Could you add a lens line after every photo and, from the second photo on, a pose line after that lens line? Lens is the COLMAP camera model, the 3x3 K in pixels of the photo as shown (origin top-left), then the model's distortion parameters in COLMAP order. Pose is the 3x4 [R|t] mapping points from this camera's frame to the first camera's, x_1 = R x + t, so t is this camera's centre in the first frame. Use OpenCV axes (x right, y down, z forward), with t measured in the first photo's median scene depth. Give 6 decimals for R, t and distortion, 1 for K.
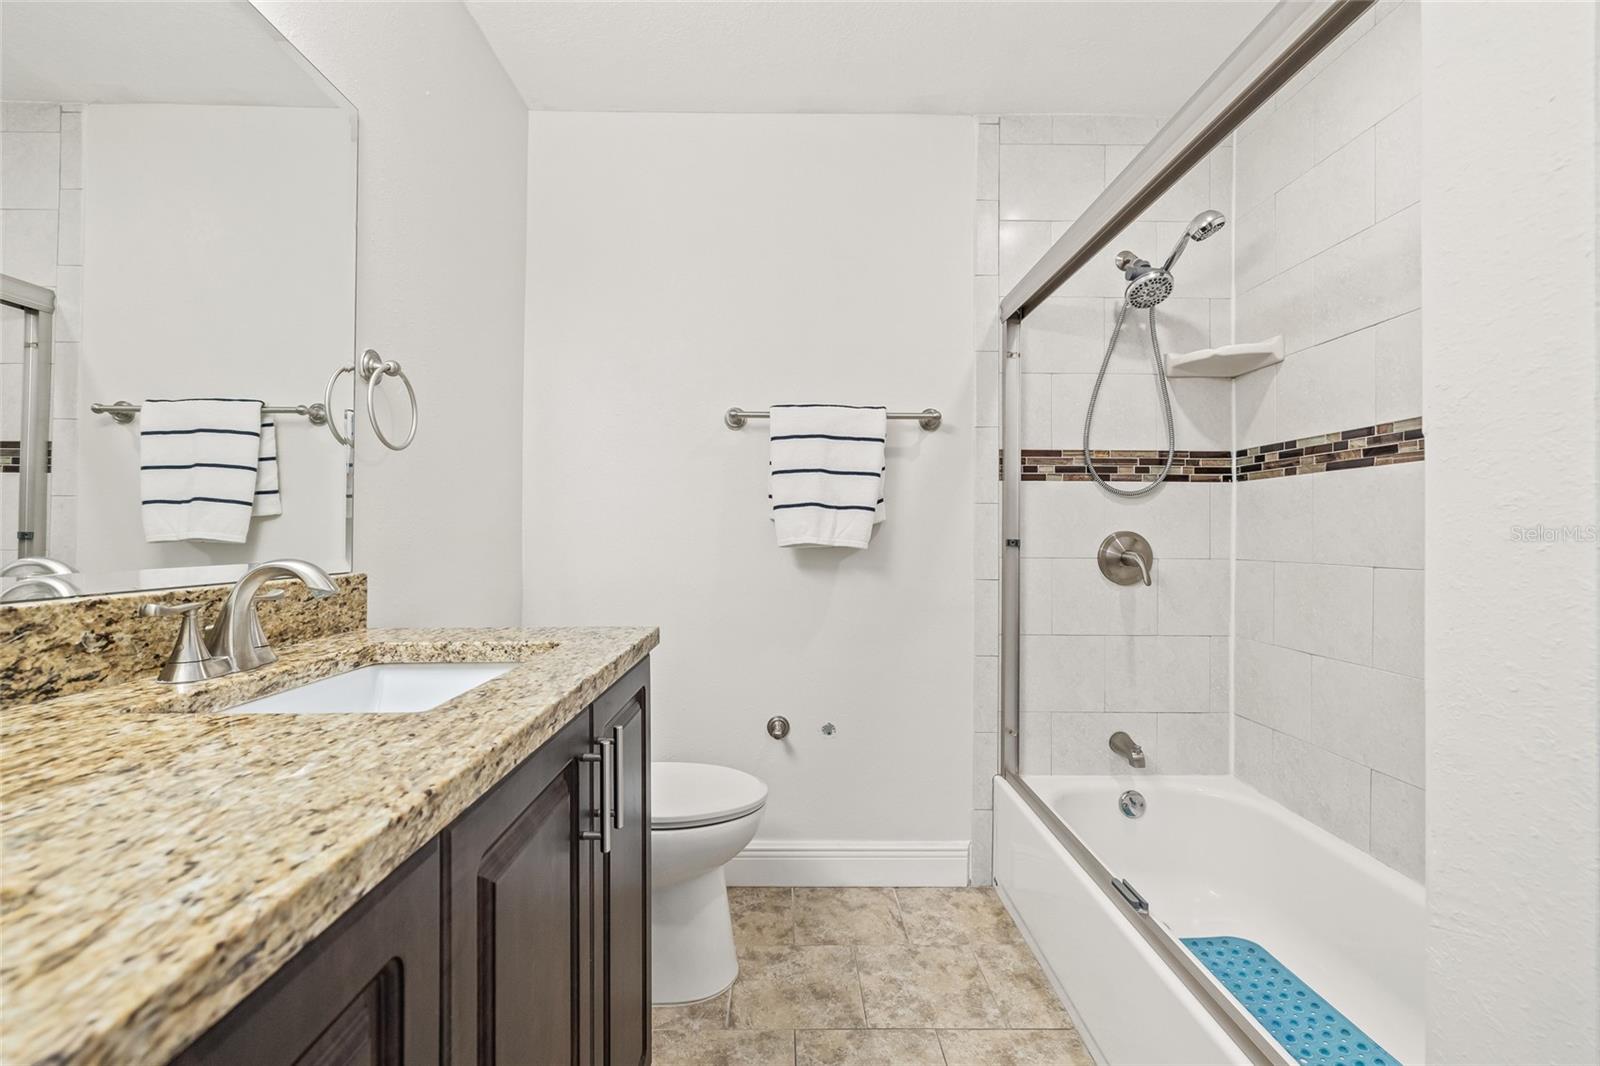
lens RADIAL K [[689.9, 0, 799.5], [0, 689.9, 529.9], [0, 0, 1]] dist [0.000045, 0.000038]
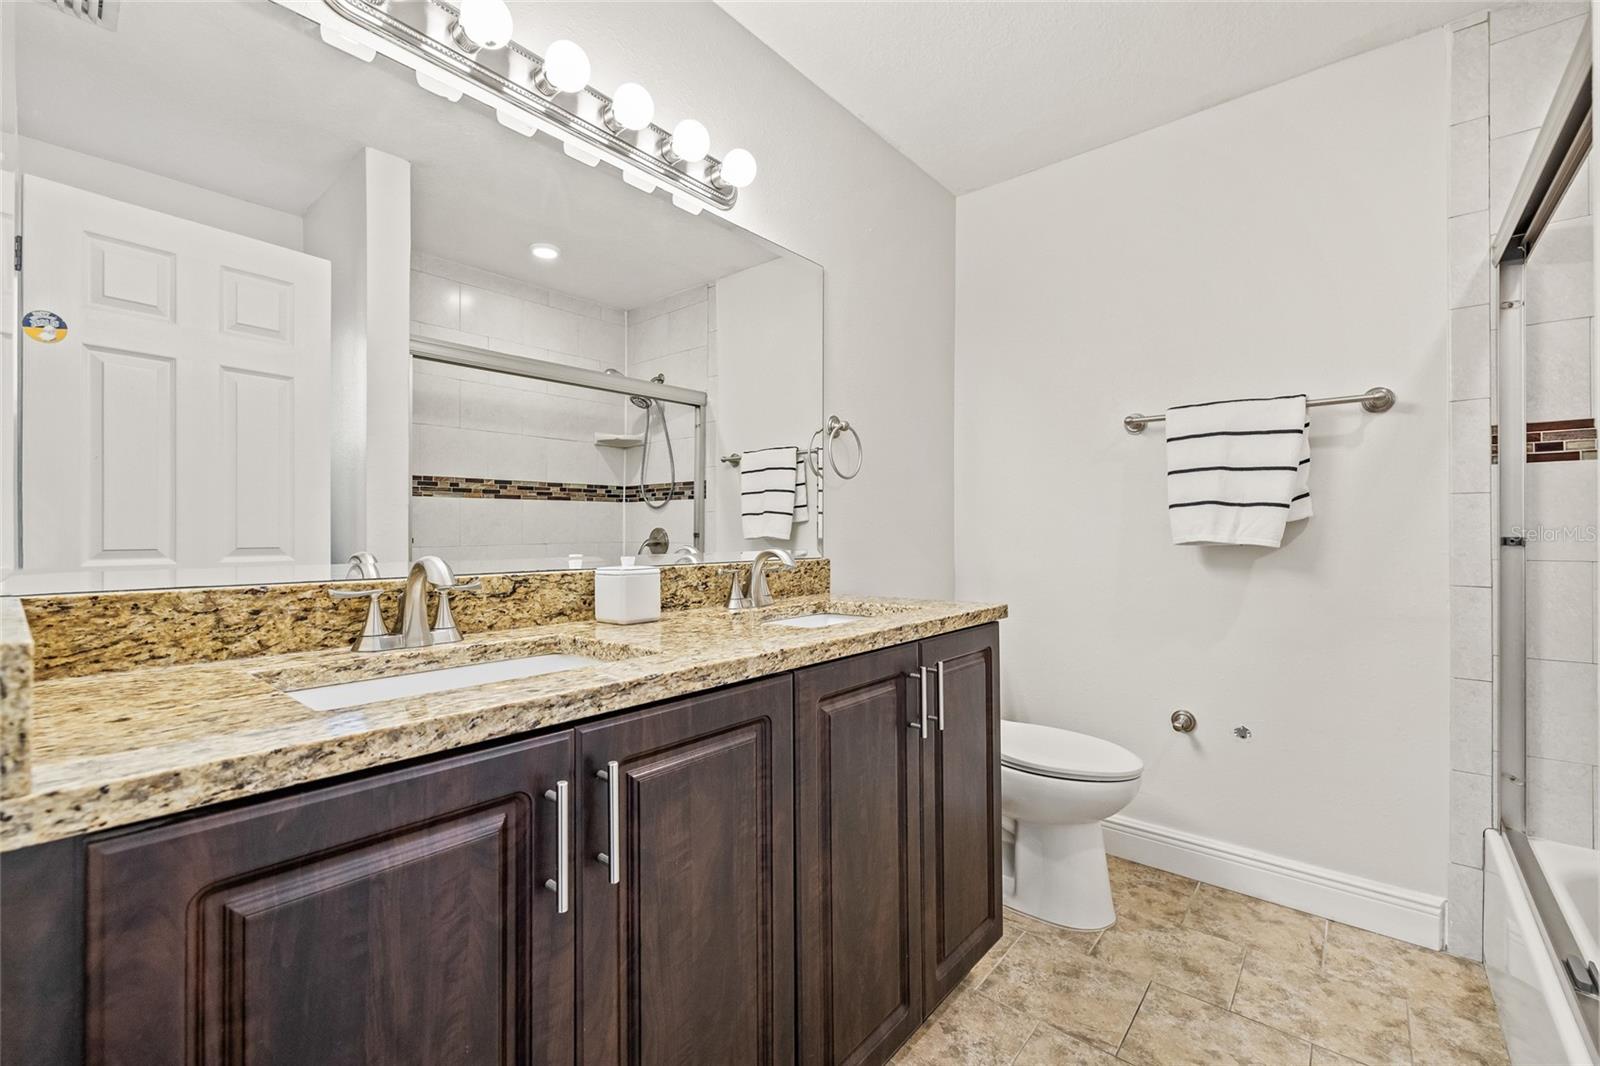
lens RADIAL K [[689.9, 0, 801.6], [0, 689.9, 532.6], [0, 0, 1]] dist [0.000045, 0.000038]
pose [[0.755955, -0.004308, -0.654609, 0.229574], [0.008672, 0.999957, 0.003433, -0.001852], [0.654566, -0.008272, 0.755960, -0.152233]]
